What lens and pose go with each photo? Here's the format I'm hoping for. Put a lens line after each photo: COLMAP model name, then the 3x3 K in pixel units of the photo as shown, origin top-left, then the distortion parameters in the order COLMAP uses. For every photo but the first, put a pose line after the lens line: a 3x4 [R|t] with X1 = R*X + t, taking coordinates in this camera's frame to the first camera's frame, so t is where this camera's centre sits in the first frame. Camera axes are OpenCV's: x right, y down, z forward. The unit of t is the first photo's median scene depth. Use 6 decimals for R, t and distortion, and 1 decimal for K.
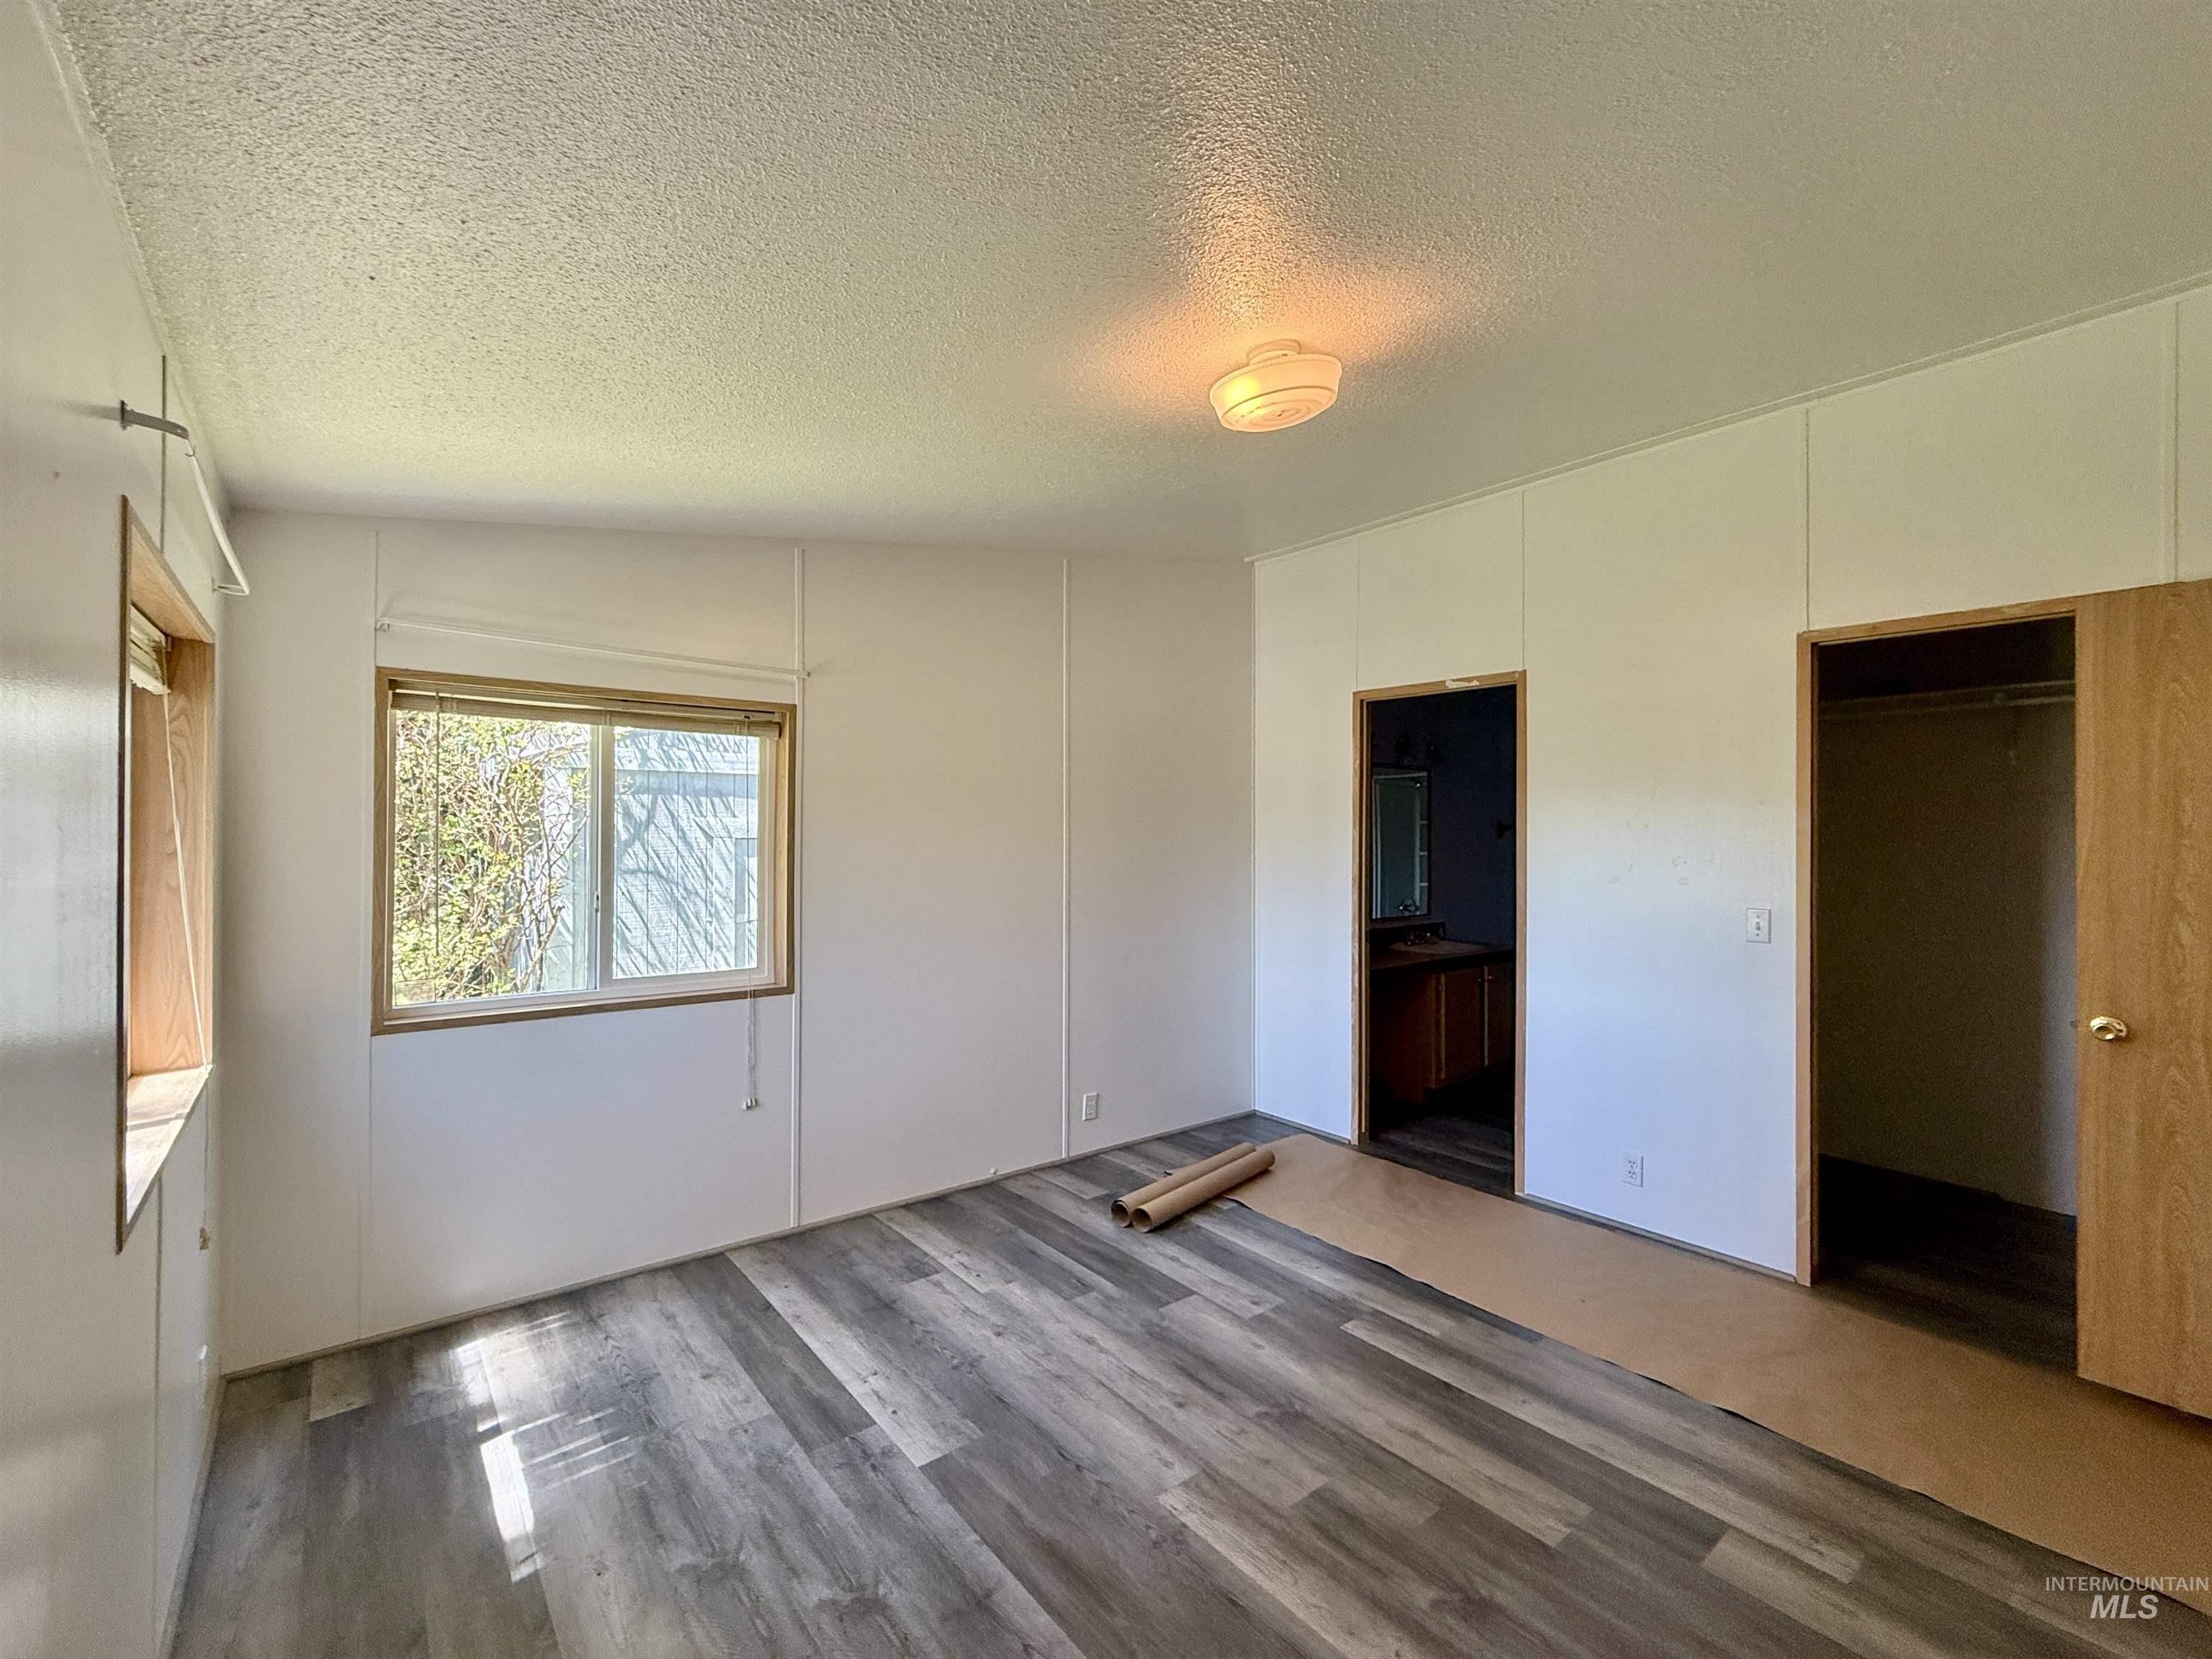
lens RADIAL K [[953.9, 0, 1111.1], [0, 953.9, 840.2], [0, 0, 1]] dist [-0.003259, 0.001049]
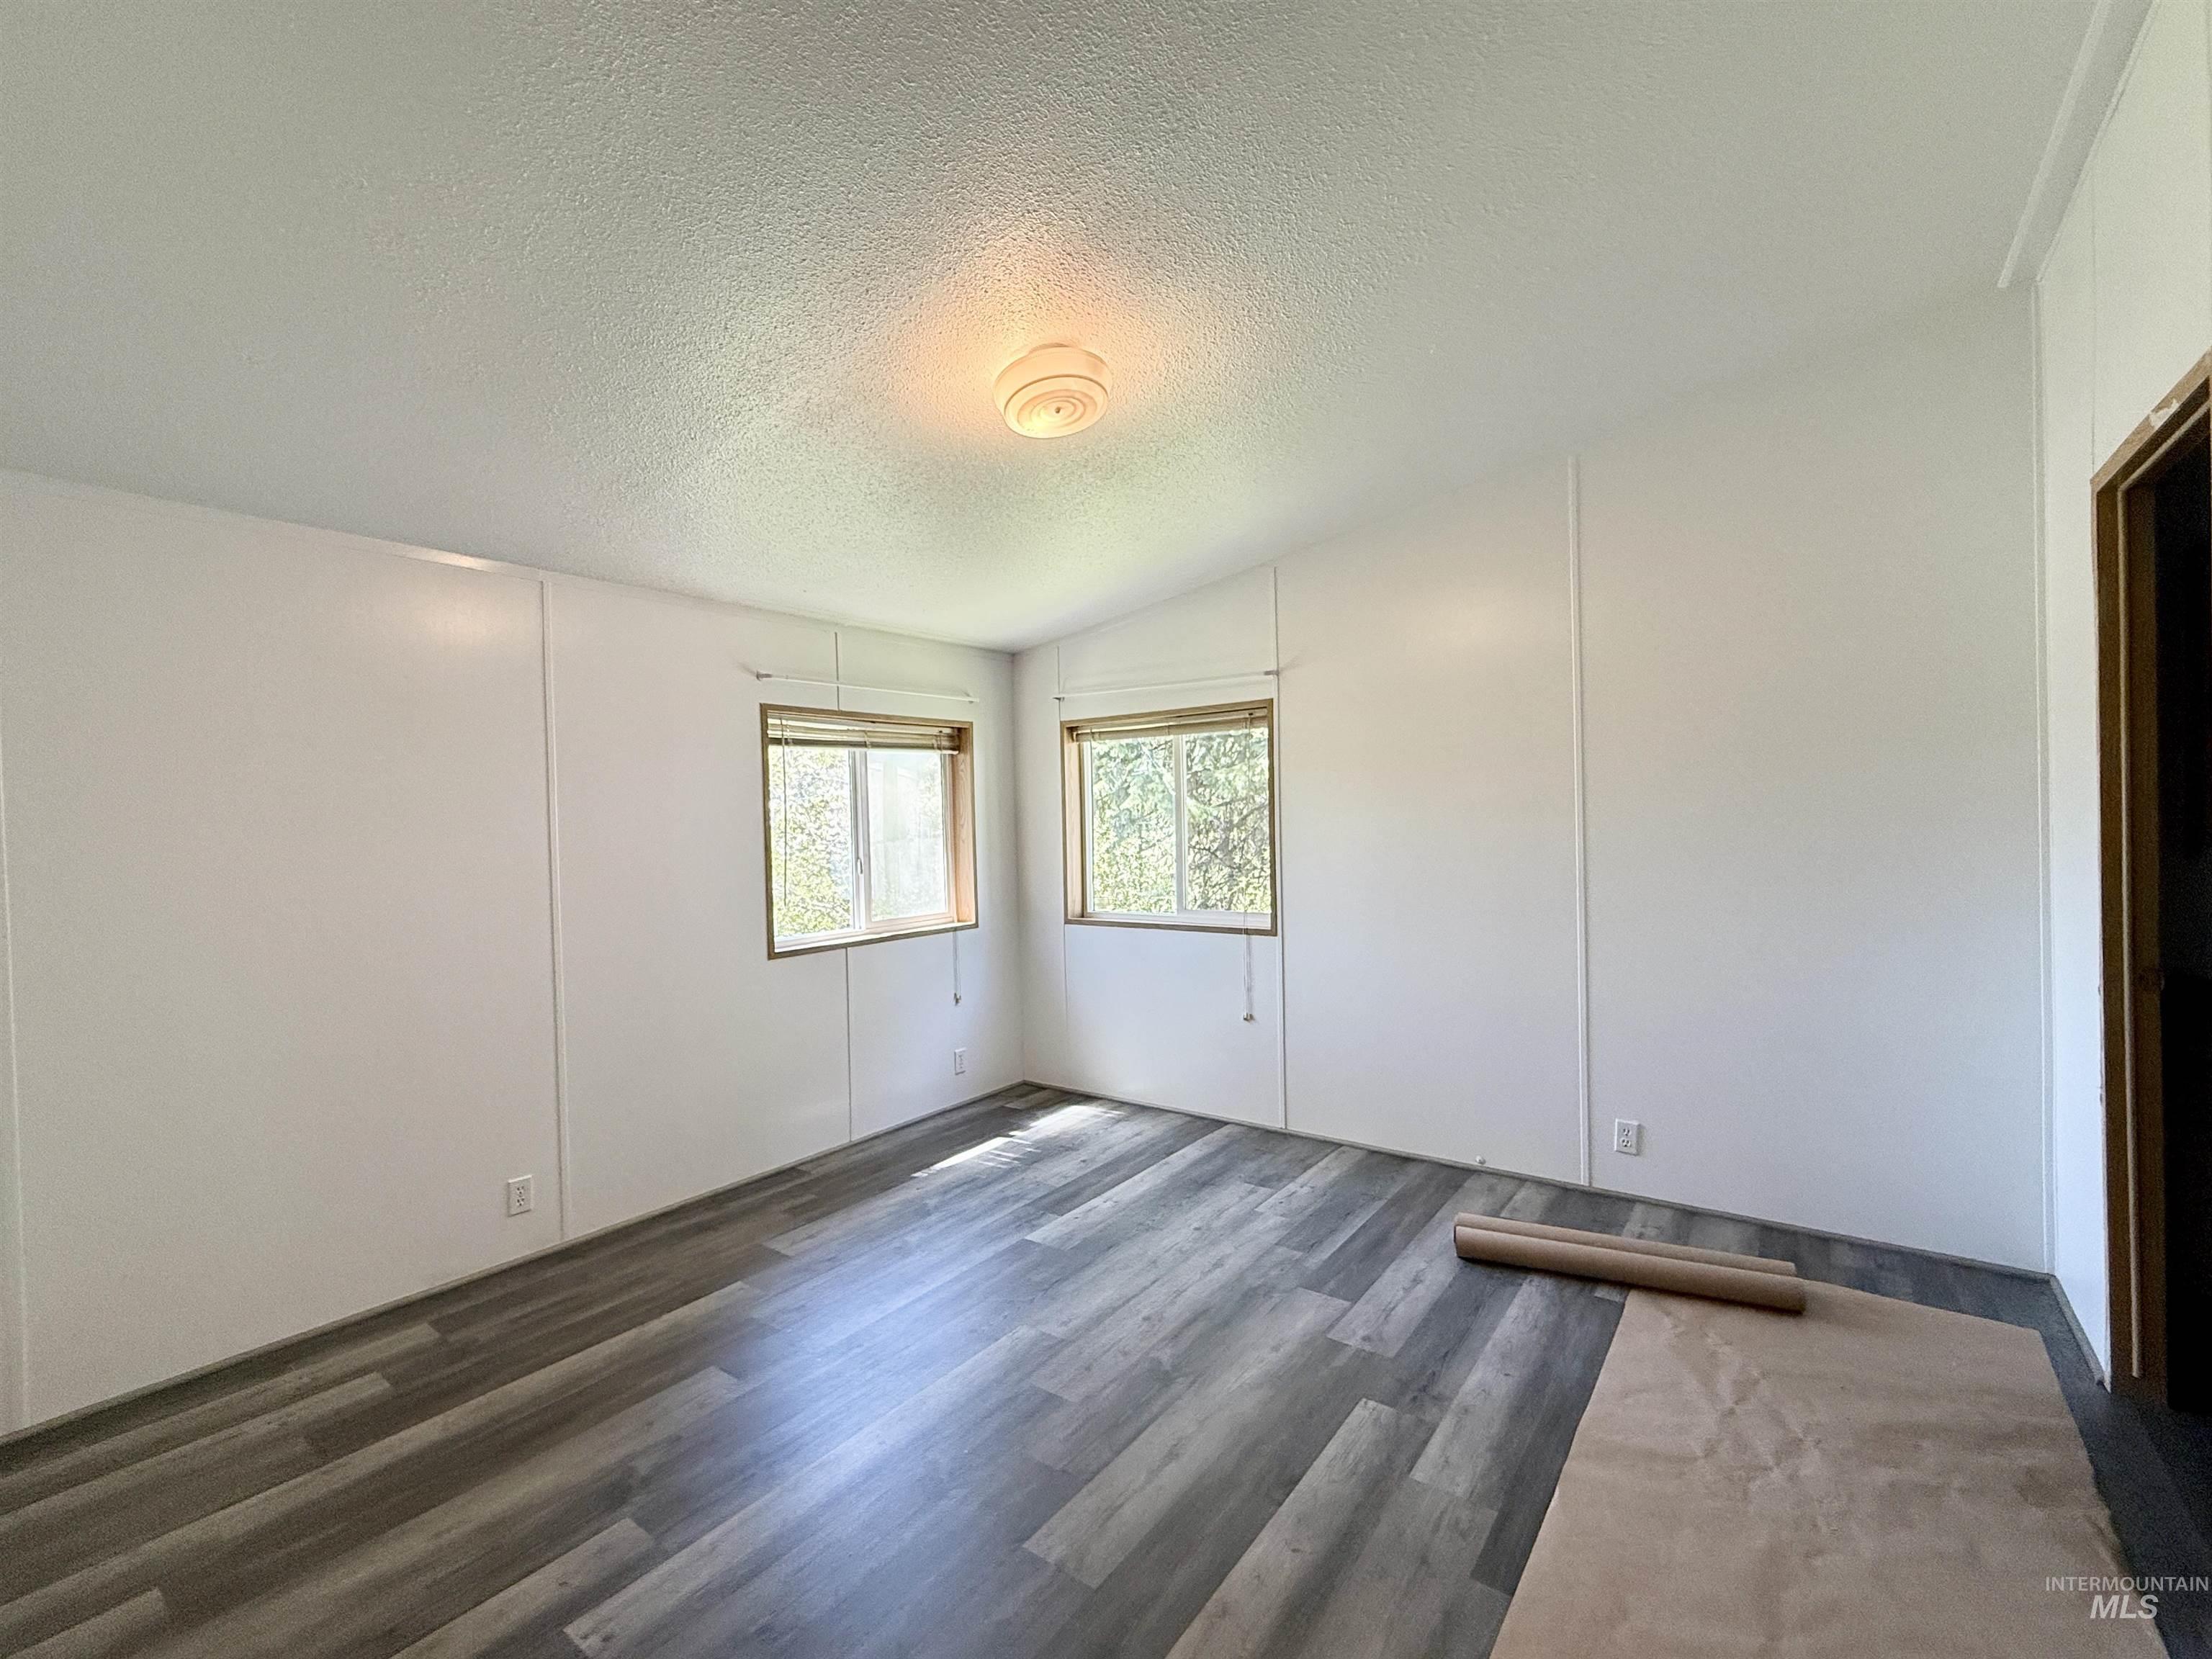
lens RADIAL K [[953.9, 0, 1099.2], [0, 953.9, 822.9], [0, 0, 1]] dist [-0.003259, 0.001049]
pose [[0.244406, -0.007854, -0.969641, 0.925188], [0.022619, 0.999741, -0.002397, 0.016452], [0.969409, -0.021346, 0.244520, 0.562093]]
